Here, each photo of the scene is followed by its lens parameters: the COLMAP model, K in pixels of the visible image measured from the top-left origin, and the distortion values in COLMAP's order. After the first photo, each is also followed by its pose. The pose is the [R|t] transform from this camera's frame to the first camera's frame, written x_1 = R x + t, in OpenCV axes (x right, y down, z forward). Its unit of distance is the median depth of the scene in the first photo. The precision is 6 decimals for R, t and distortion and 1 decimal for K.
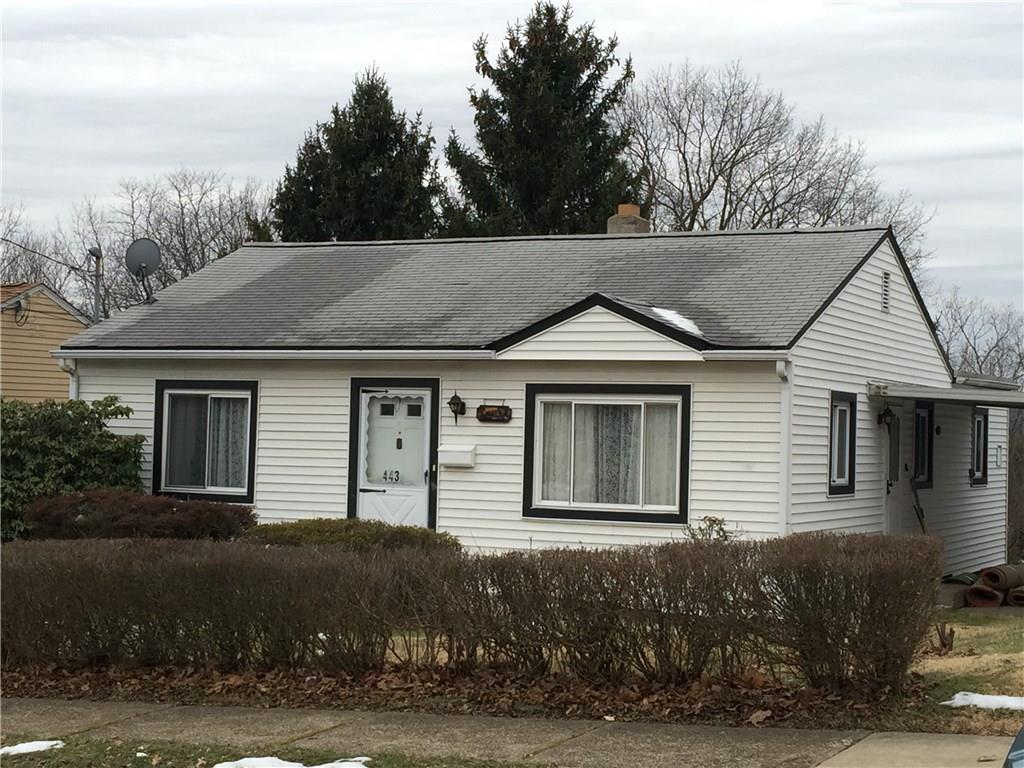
lens RADIAL K [[1797.0, 0, 512.0], [0, 1797.0, 383.3], [0, 0, 1]] dist [0.007842, 0.000000]
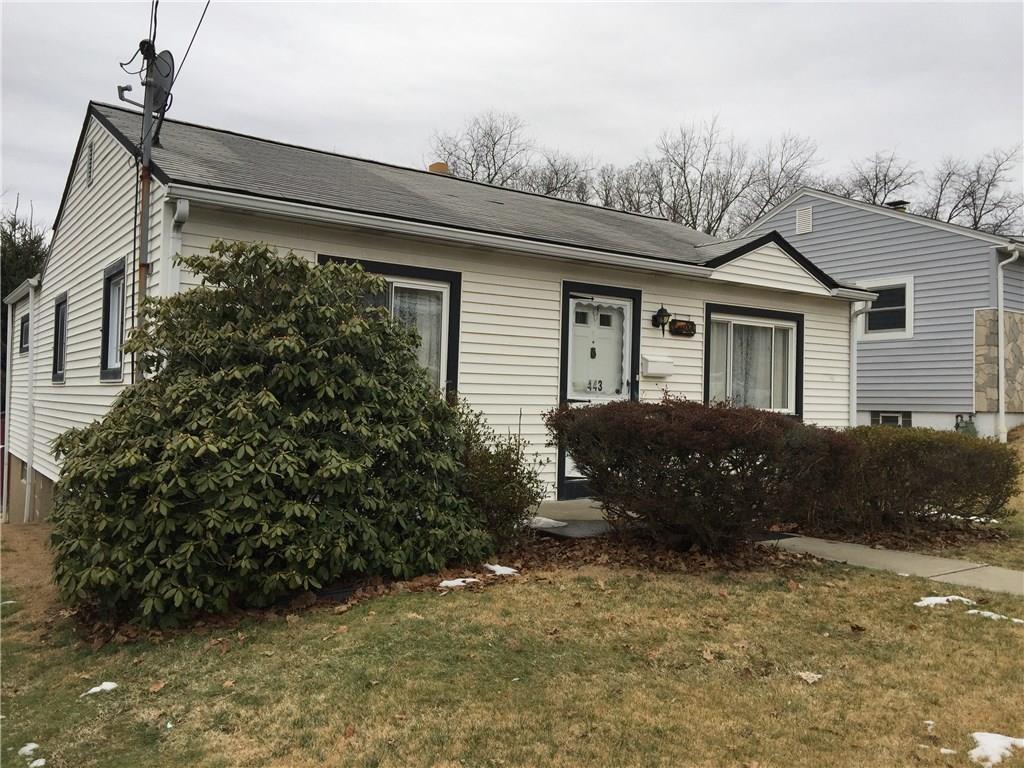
lens RADIAL K [[868.1, 0, 512.4], [0, 868.1, 384.7], [0, 0, 1]] dist [0.018708, 0.001174]
pose [[0.488529, 0.001369, 0.872547, -0.508092], [-0.039000, 0.999034, 0.020268, 0.043753], [-0.871676, -0.043931, 0.488110, 0.820179]]
